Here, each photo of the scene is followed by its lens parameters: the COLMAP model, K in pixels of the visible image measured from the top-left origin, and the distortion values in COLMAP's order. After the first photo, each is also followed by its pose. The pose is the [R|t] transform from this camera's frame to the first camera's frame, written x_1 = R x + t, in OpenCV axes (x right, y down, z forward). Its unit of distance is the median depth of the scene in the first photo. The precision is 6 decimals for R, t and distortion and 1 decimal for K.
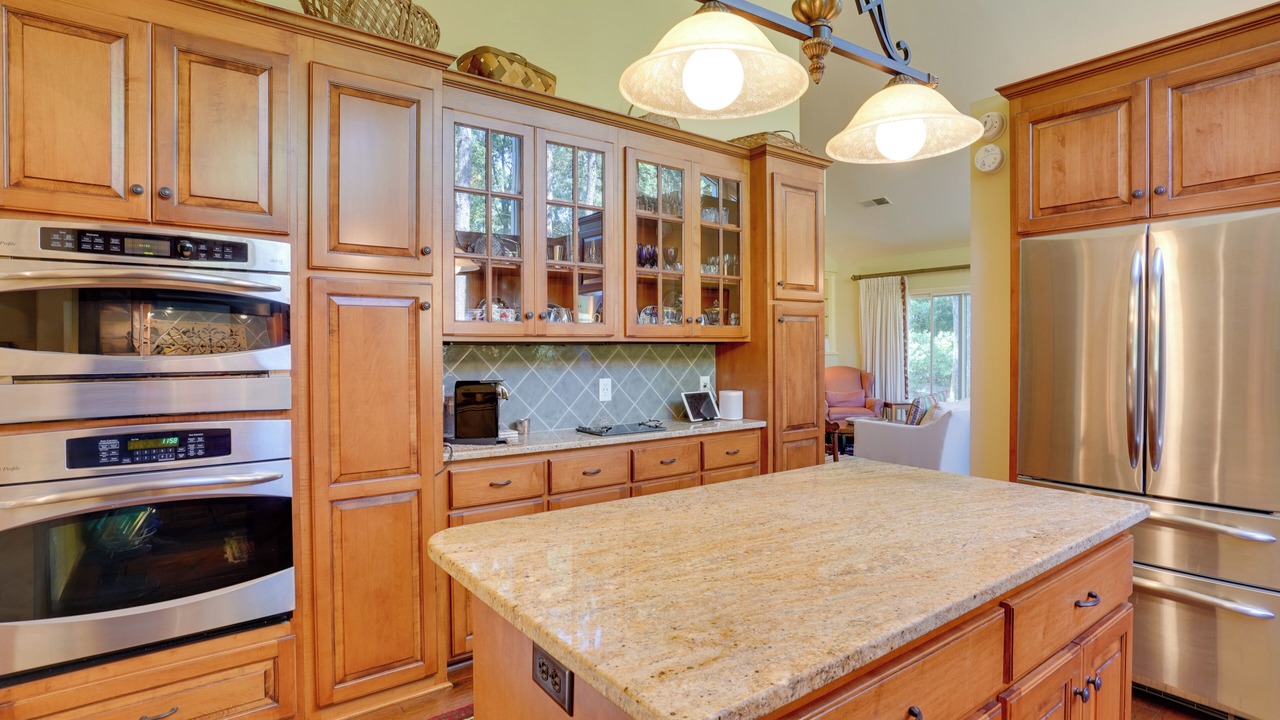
lens RADIAL K [[643.7, 0, 646.4], [0, 643.7, 356.1], [0, 0, 1]] dist [-0.019408, 0.005091]
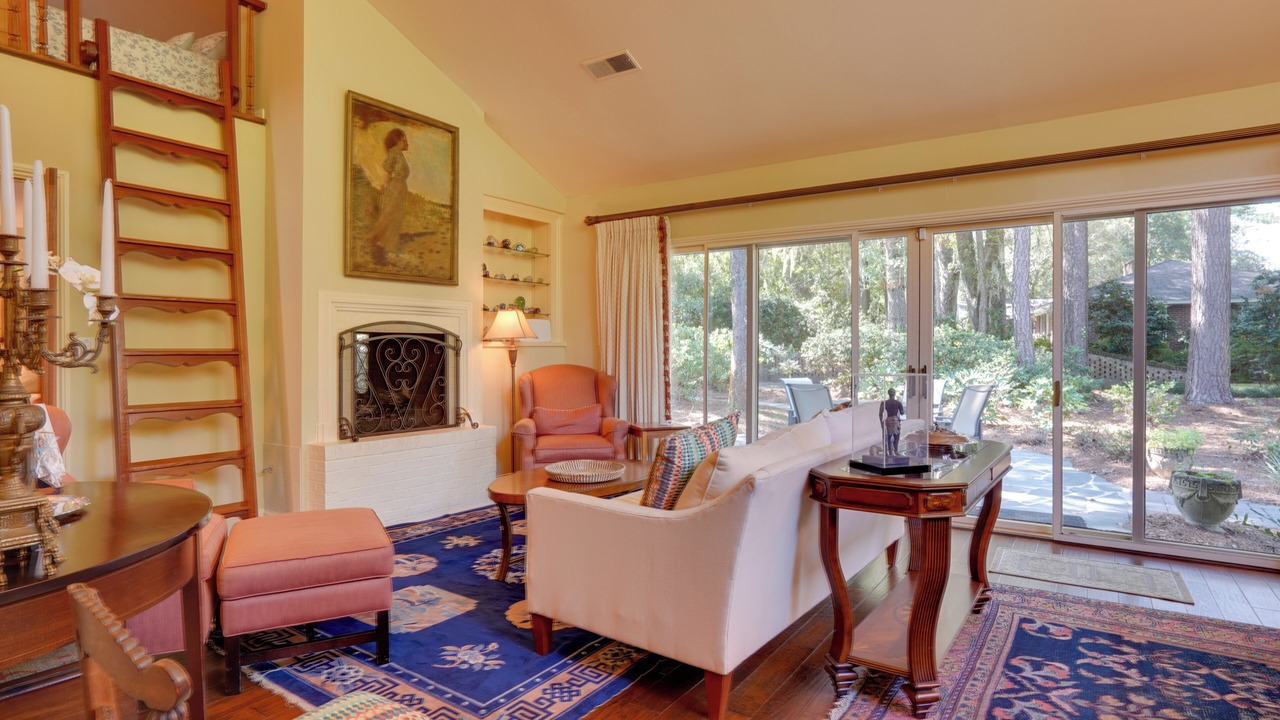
lens RADIAL K [[692.2, 0, 637.7], [0, 692.2, 354.9], [0, 0, 1]] dist [-0.000715, 0.000260]
pose [[0.949814, 0.002736, 0.312803, 0.173451], [-0.000394, 0.999971, -0.007549, 0.011718], [-0.312814, 0.007047, 0.949788, 0.386303]]
